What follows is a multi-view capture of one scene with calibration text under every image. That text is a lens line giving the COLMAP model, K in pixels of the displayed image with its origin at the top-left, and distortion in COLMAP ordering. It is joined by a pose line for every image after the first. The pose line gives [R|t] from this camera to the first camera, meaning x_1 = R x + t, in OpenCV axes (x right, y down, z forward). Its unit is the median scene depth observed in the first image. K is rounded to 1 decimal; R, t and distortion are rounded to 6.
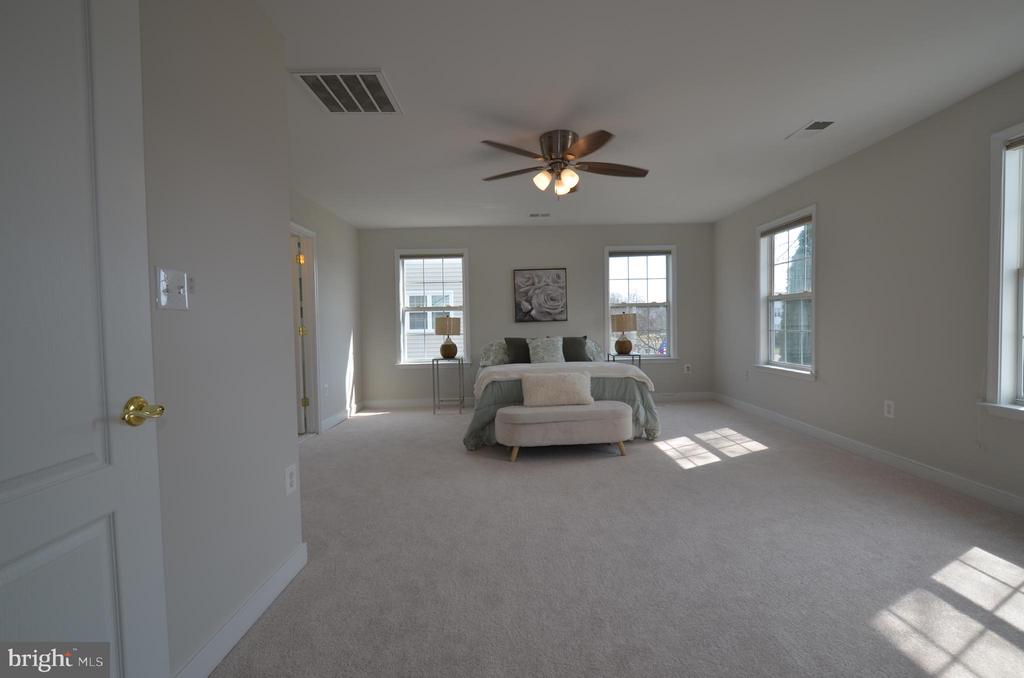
lens RADIAL K [[446.8, 0, 518.5], [0, 446.8, 342.1], [0, 0, 1]] dist [0.003036, -0.006708]
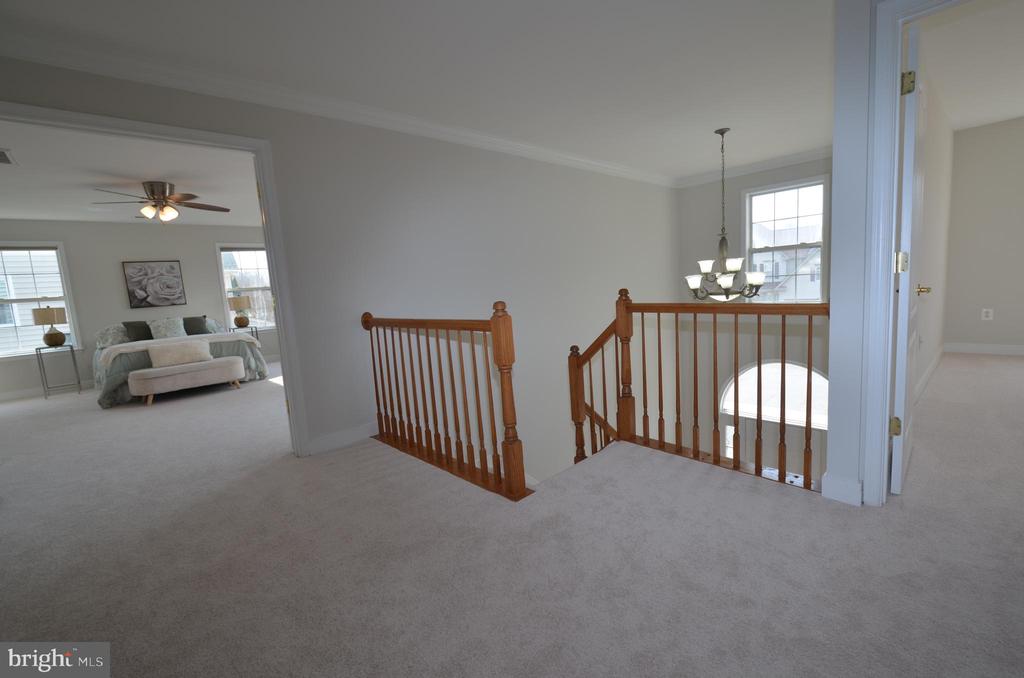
lens RADIAL K [[446.8, 0, 518.5], [0, 446.8, 342.1], [0, 0, 1]] dist [0.003036, -0.006708]
pose [[0.742972, -0.112942, 0.659725, -0.036688], [0.078539, 0.993562, 0.081645, 0.028900], [-0.664699, -0.008846, 0.747059, -0.568034]]
